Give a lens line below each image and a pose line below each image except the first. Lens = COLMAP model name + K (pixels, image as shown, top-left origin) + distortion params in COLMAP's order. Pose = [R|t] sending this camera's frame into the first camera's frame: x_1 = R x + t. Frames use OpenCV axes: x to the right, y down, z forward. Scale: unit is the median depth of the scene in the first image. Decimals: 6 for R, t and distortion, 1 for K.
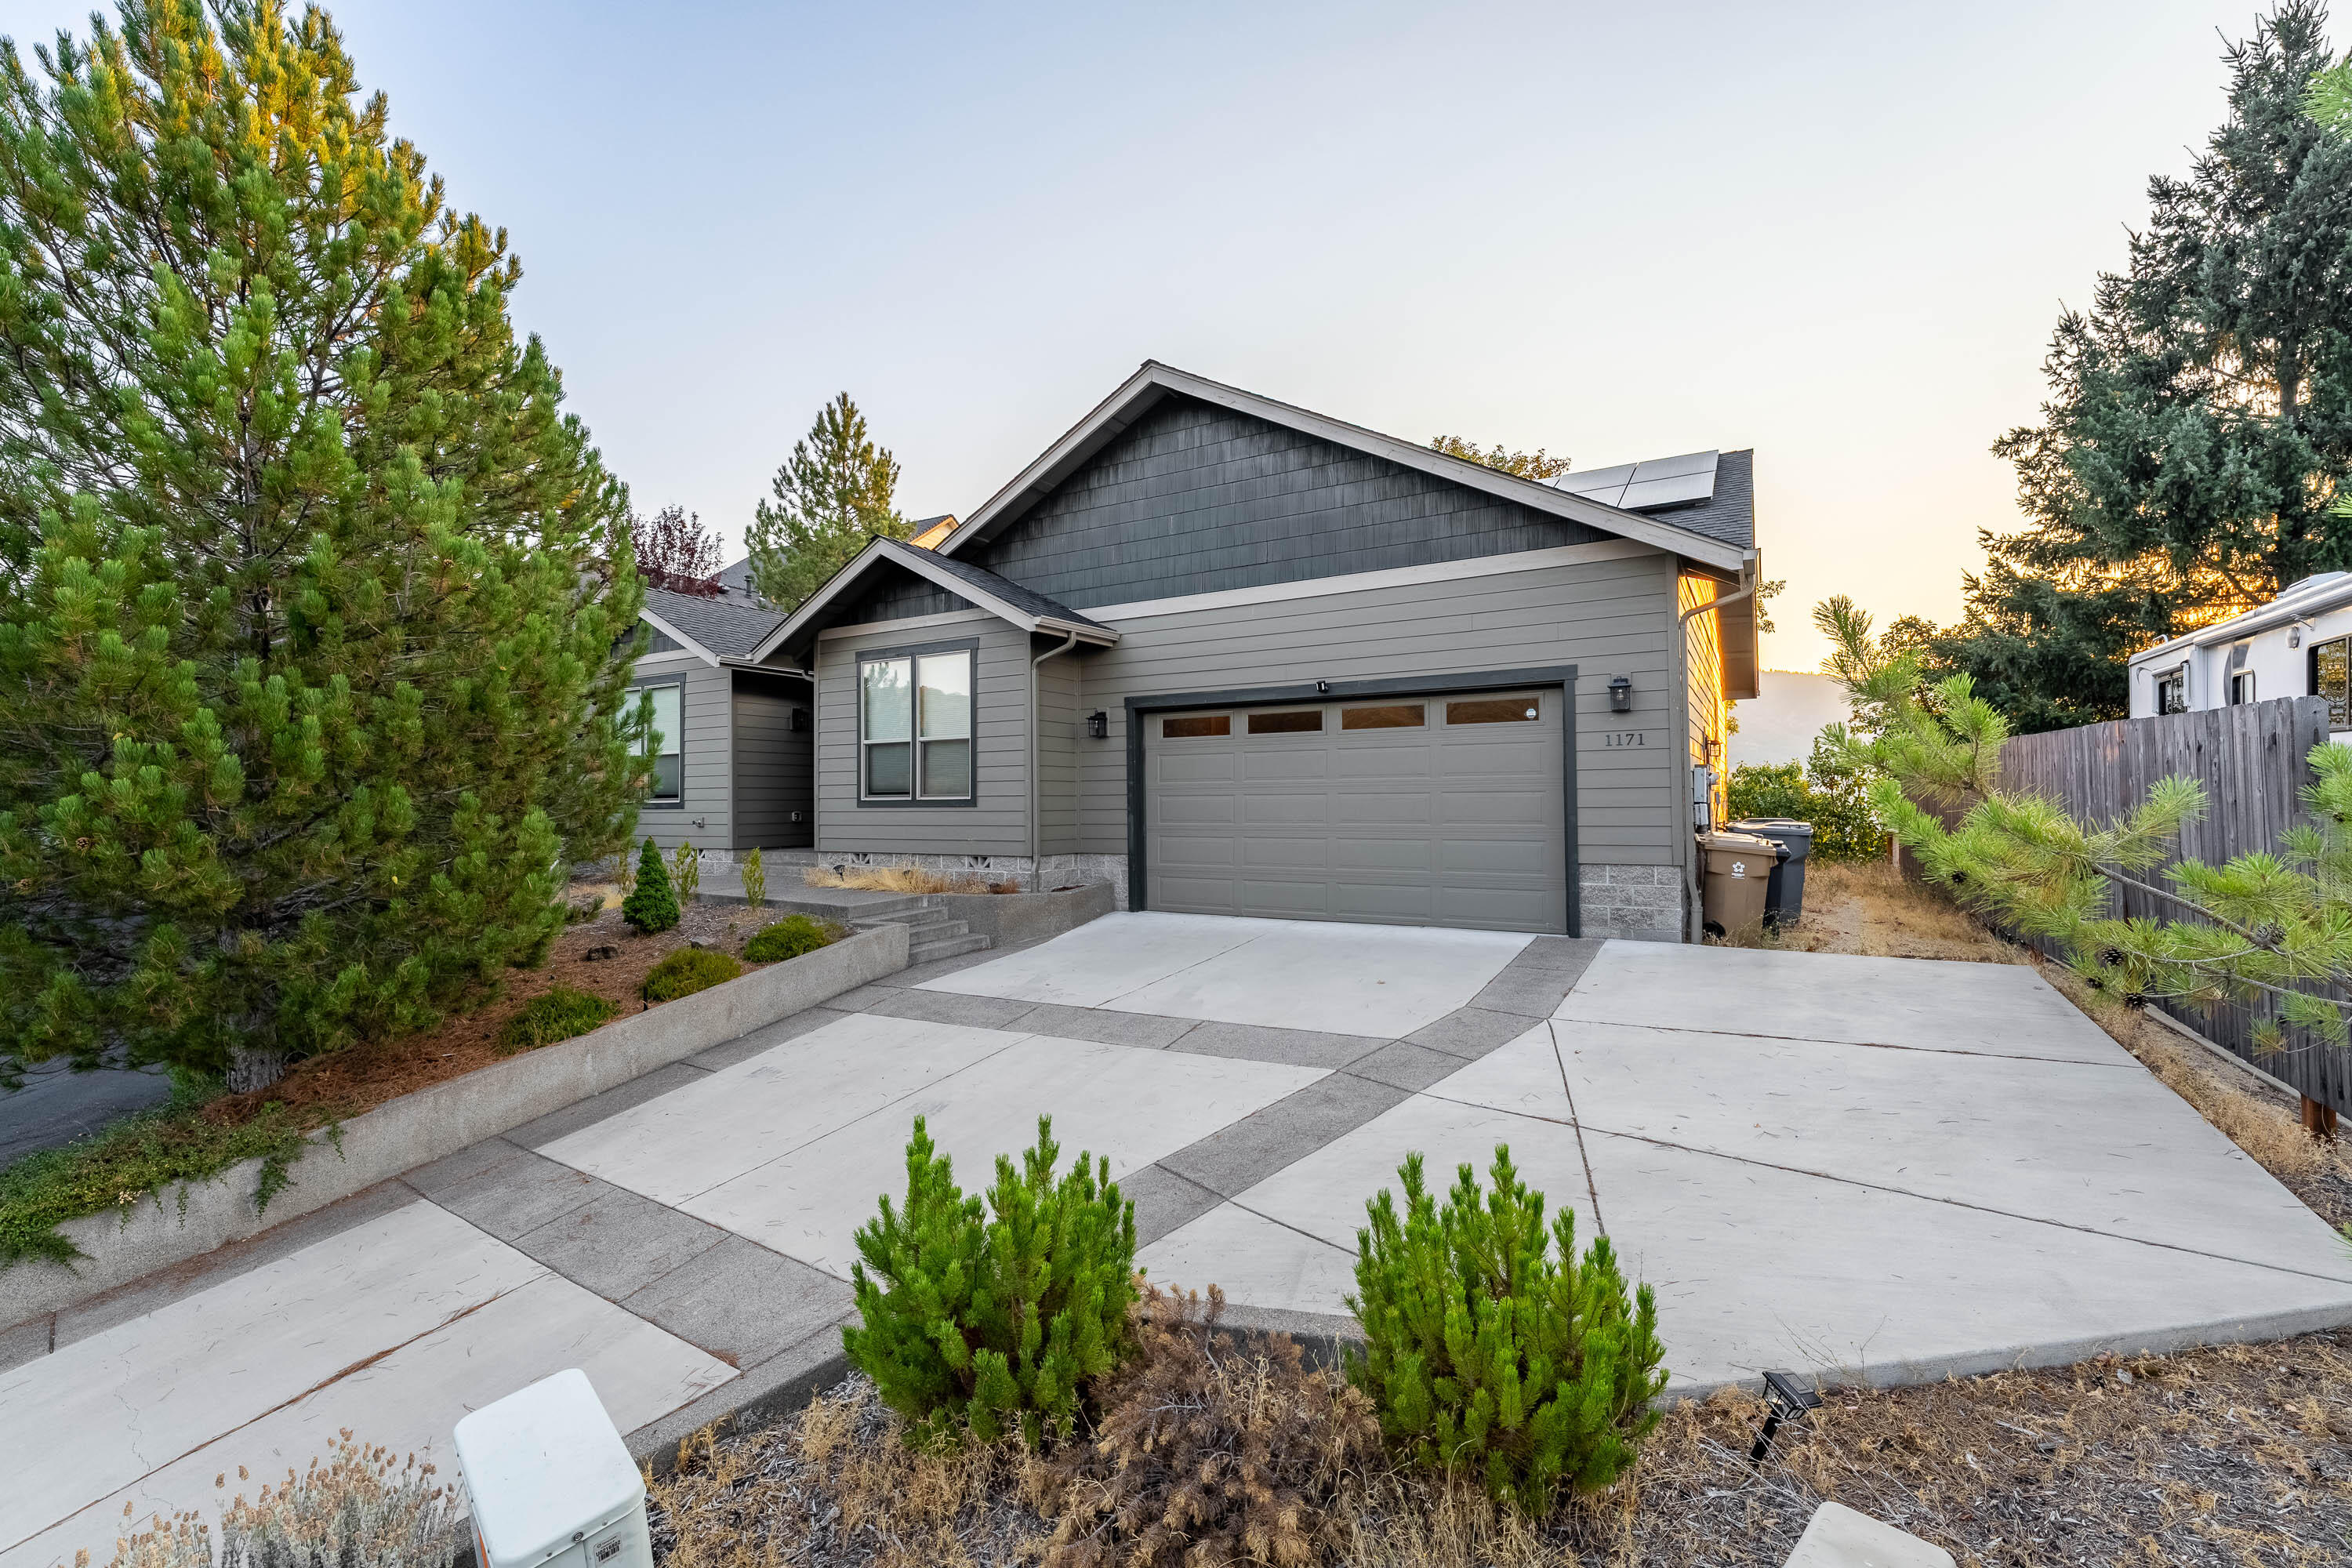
lens RADIAL K [[1012.6, 0, 1175.9], [0, 1012.6, 789.3], [0, 0, 1]] dist [-0.009240, 0.002051]
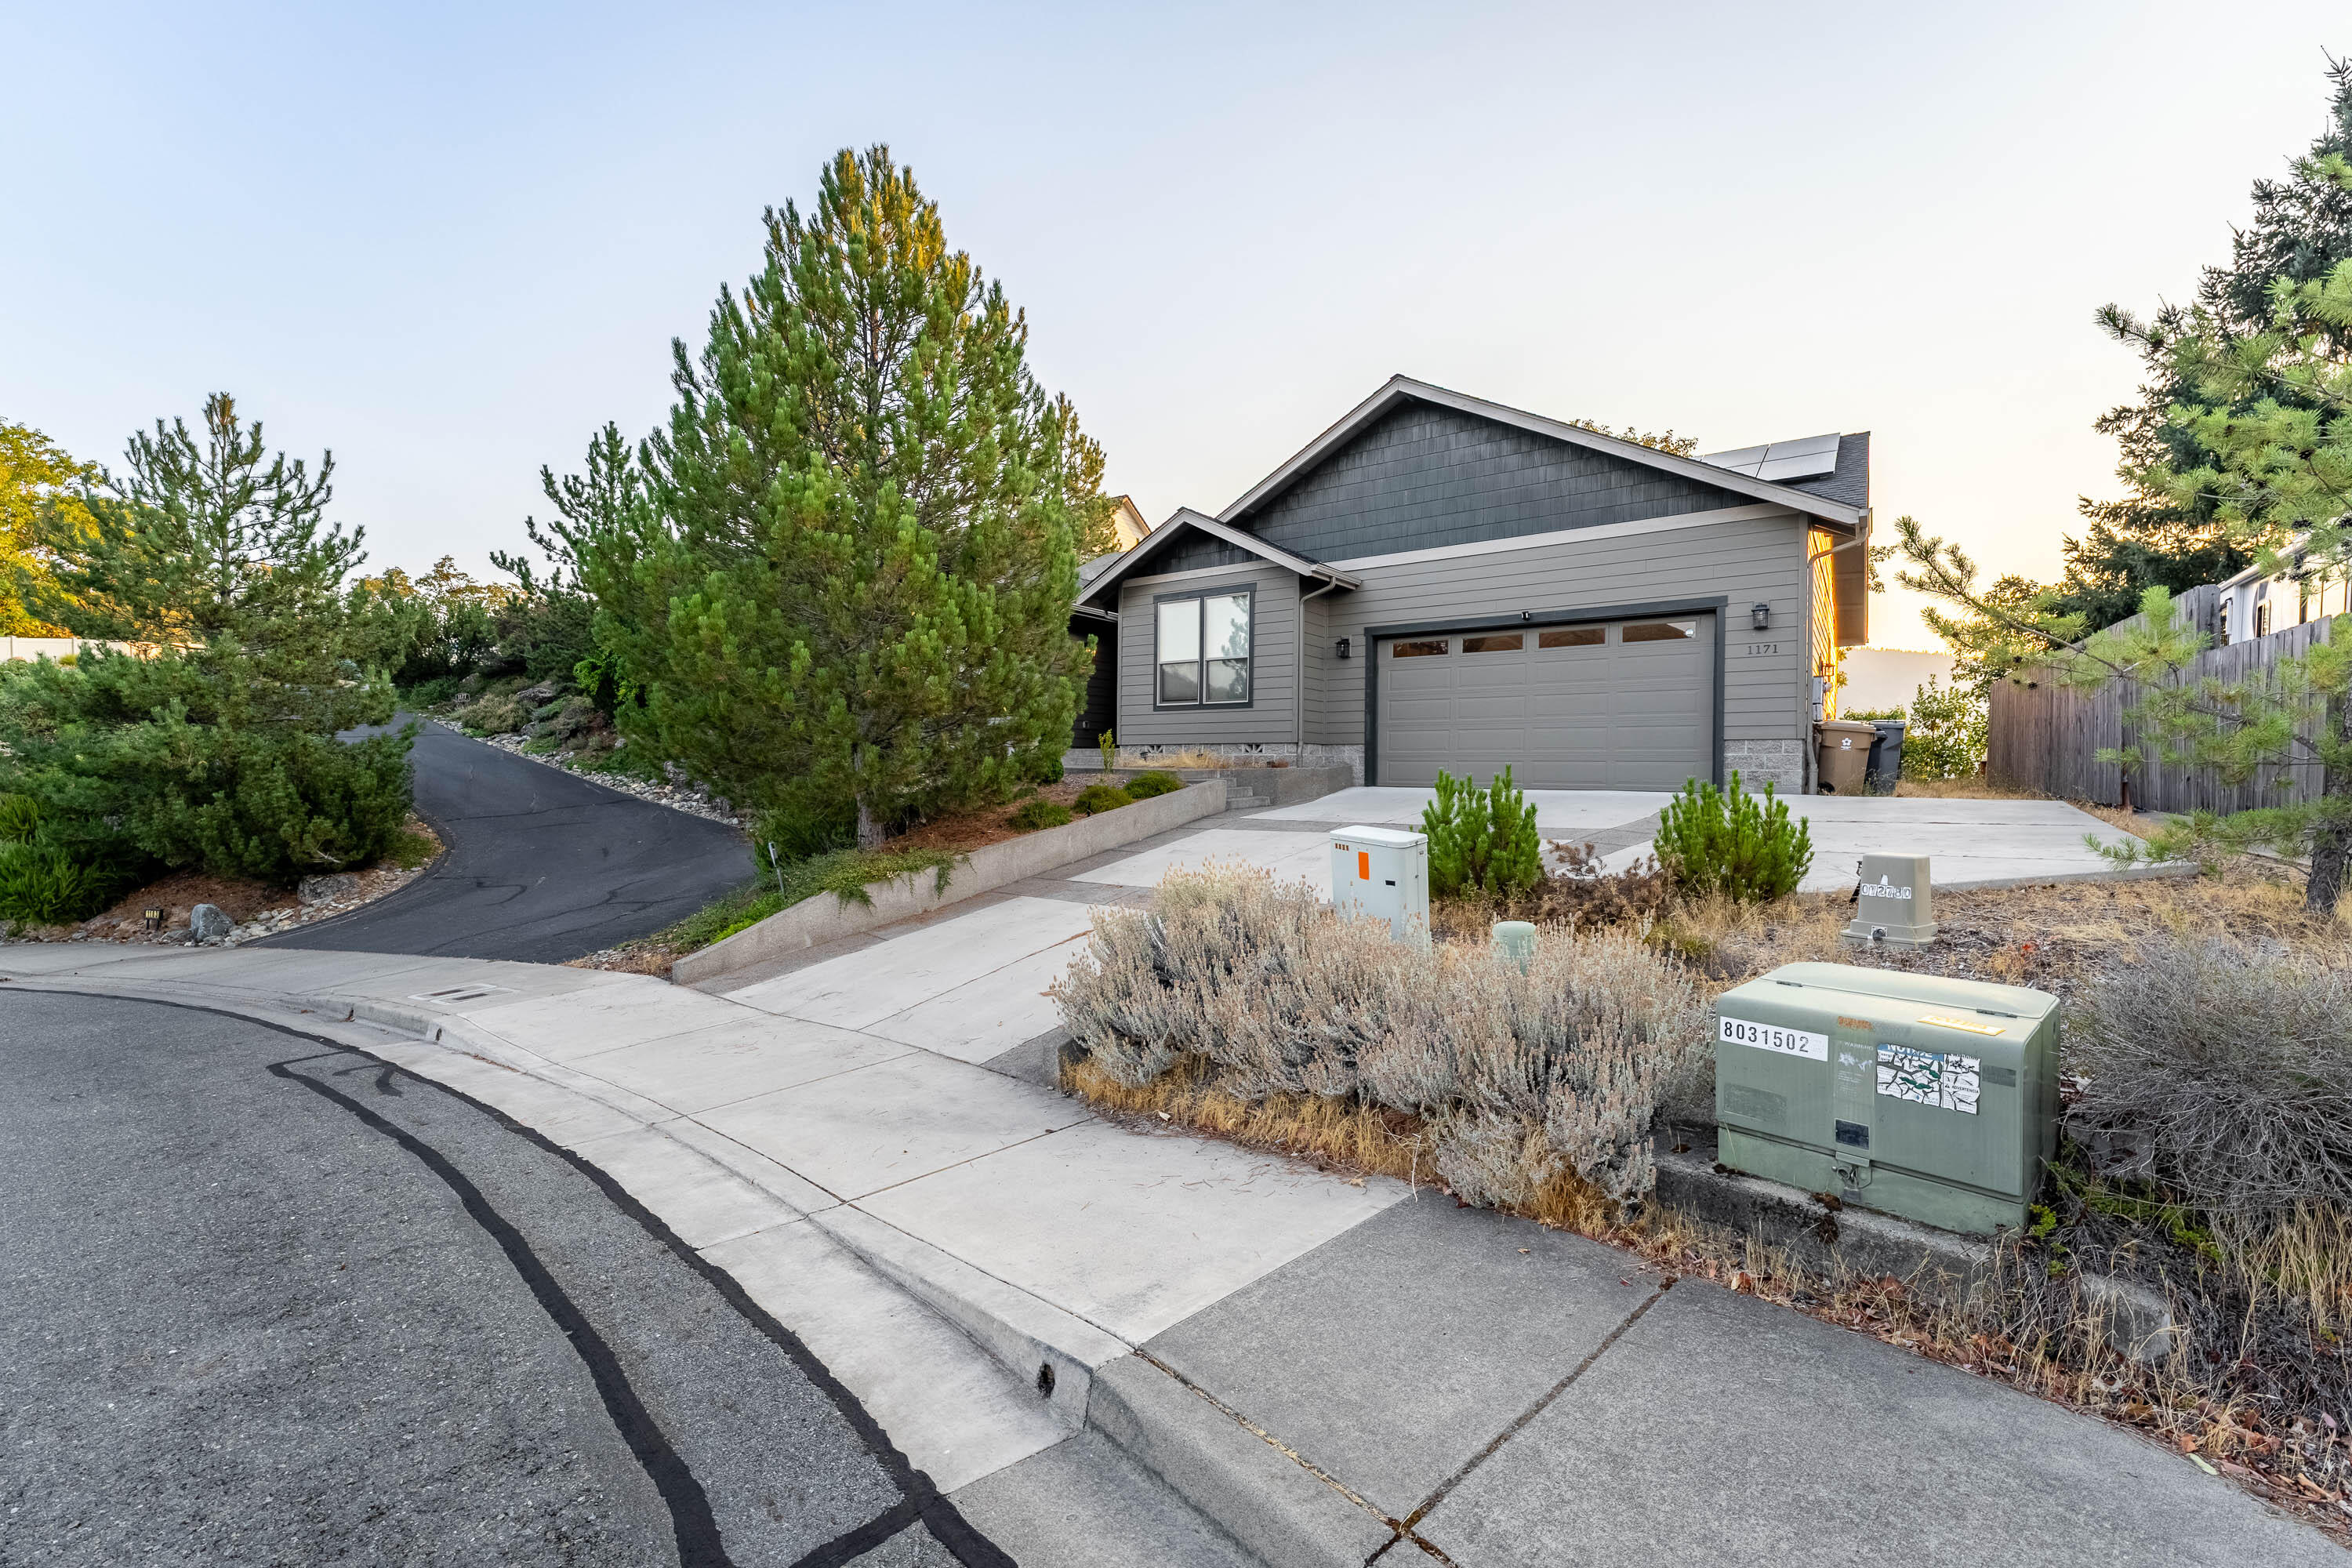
lens RADIAL K [[965.1, 0, 1168.8], [0, 965.1, 789.5], [0, 0, 1]] dist [-0.013241, 0.002931]
pose [[0.994448, 0.020051, -0.103301, -0.175311], [-0.016808, 0.999341, 0.032165, 0.088835], [0.103878, -0.030250, 0.994130, -0.310141]]
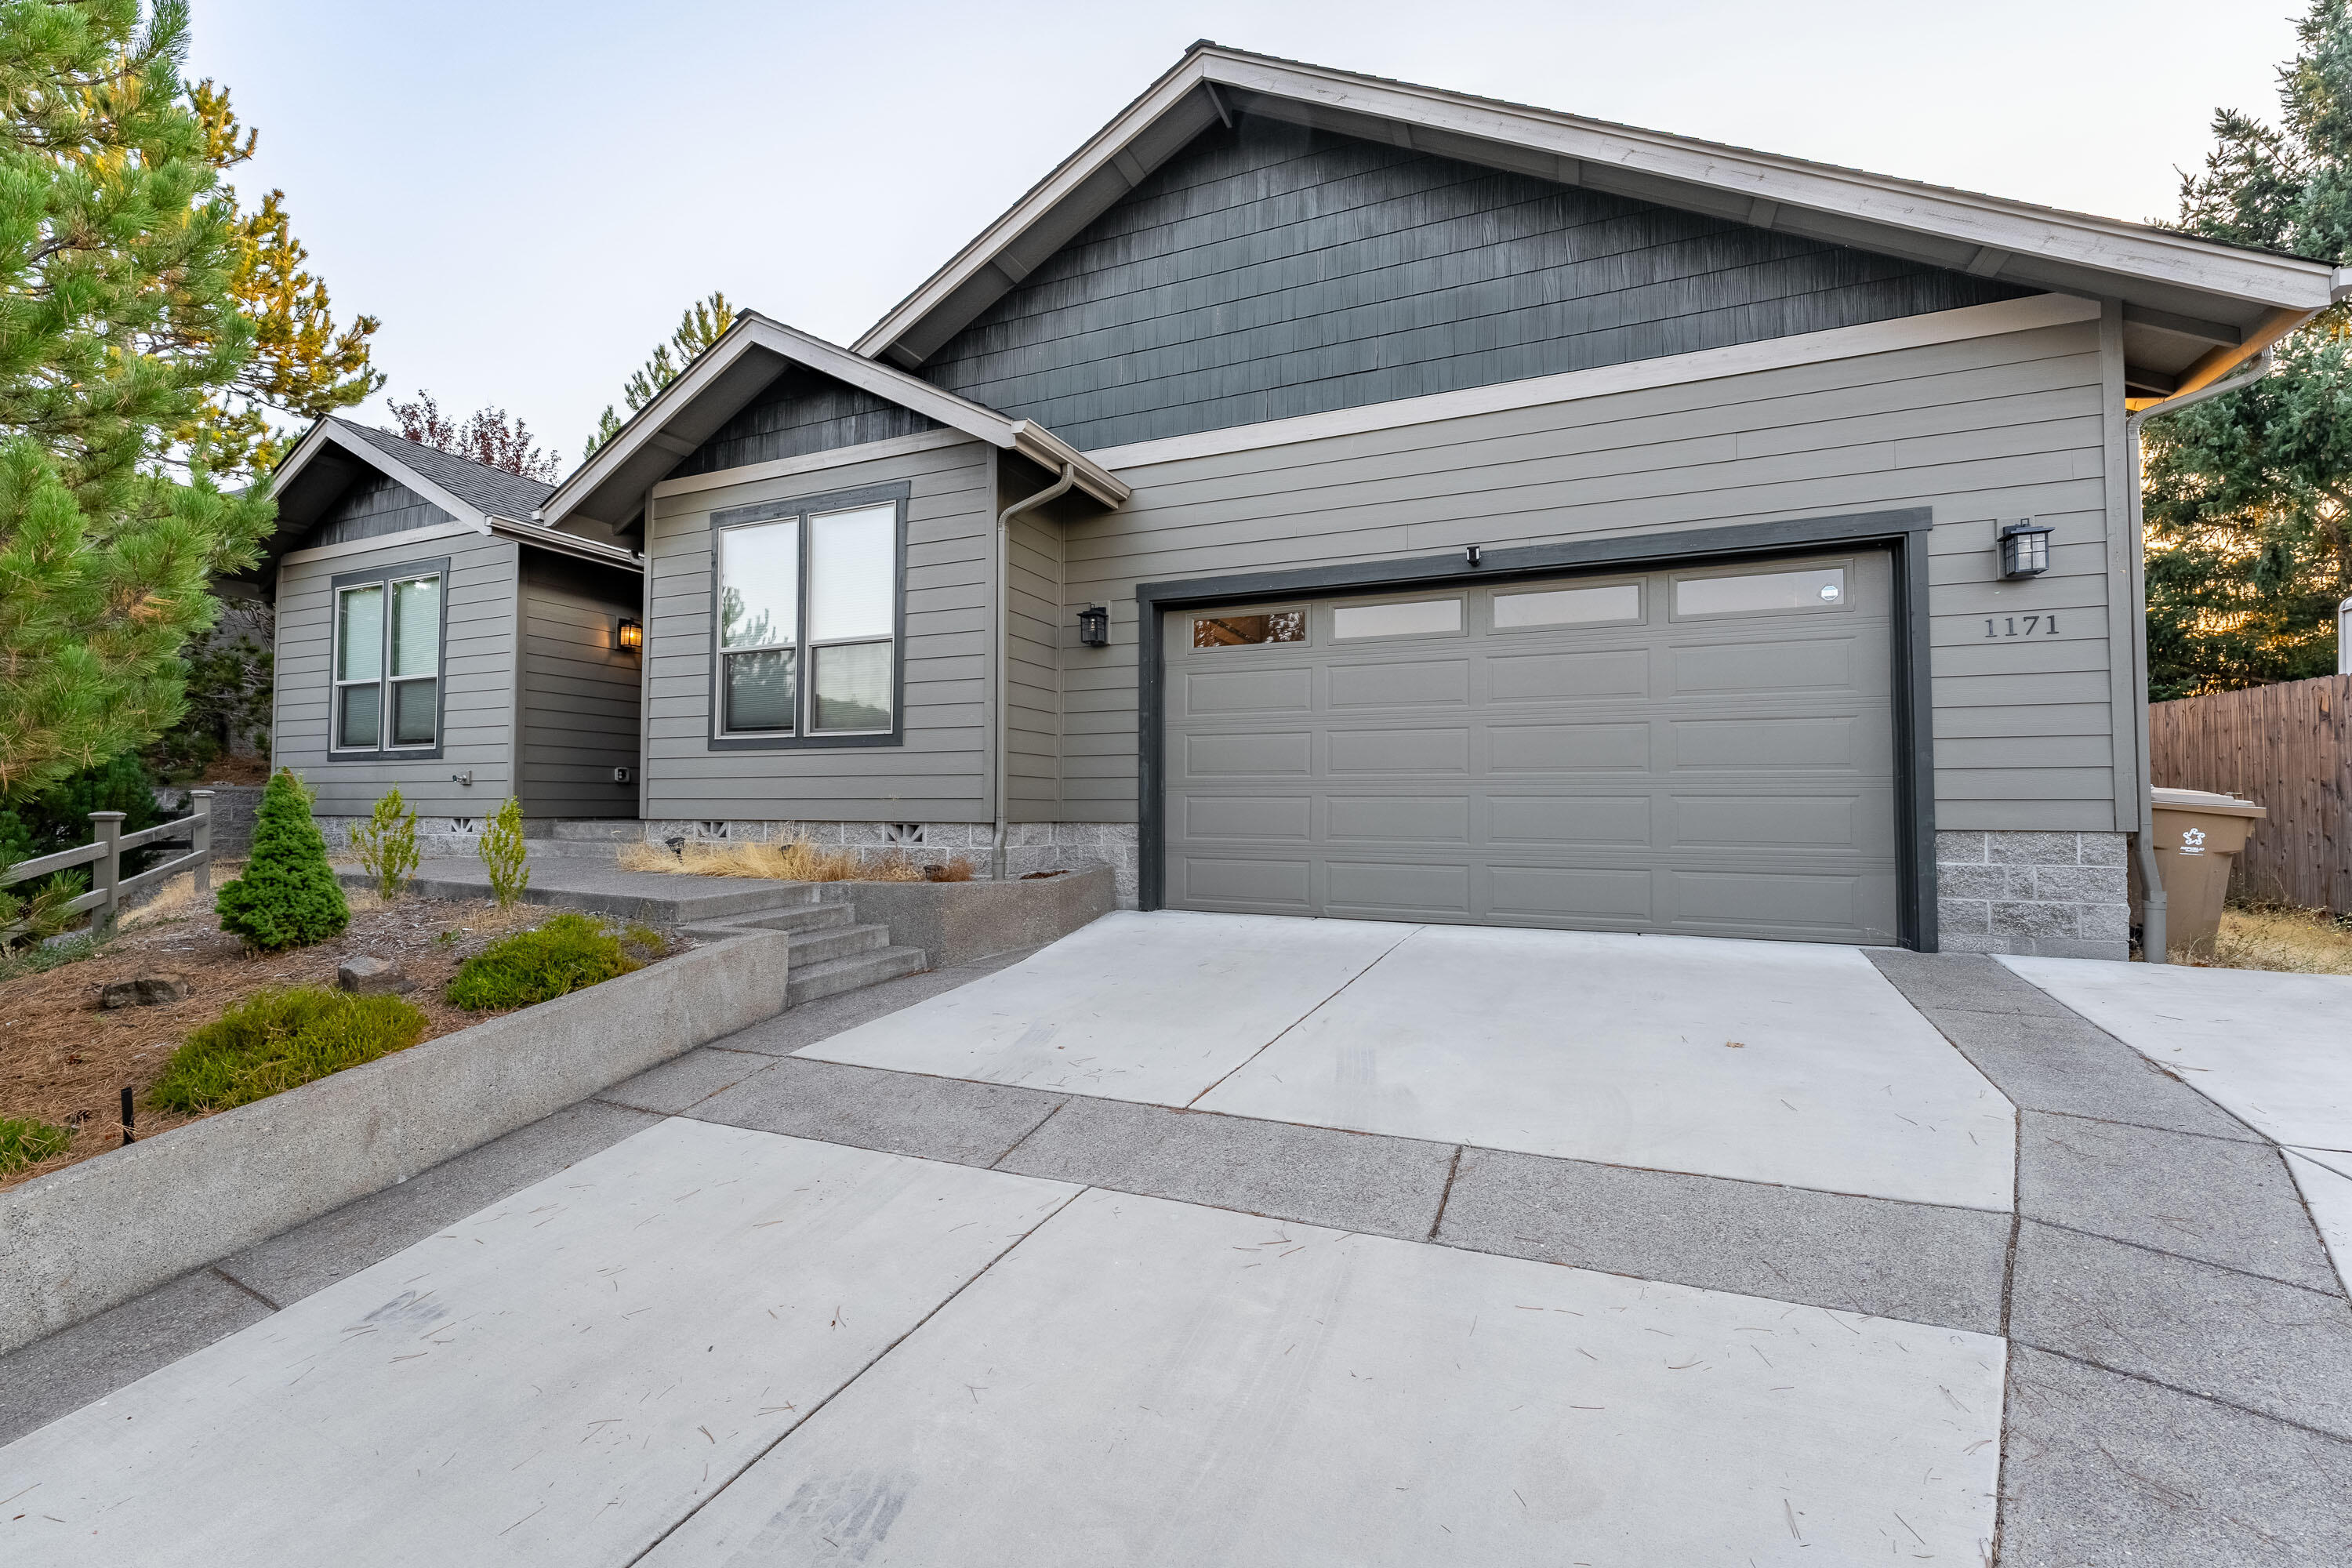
lens RADIAL K [[965.1, 0, 1181.4], [0, 965.1, 789.1], [0, 0, 1]] dist [-0.013241, 0.002931]
pose [[0.991541, 0.015965, 0.128806, -0.102097], [-0.014911, 0.999847, -0.009138, 0.048151], [-0.128932, 0.007140, 0.991628, 0.383896]]
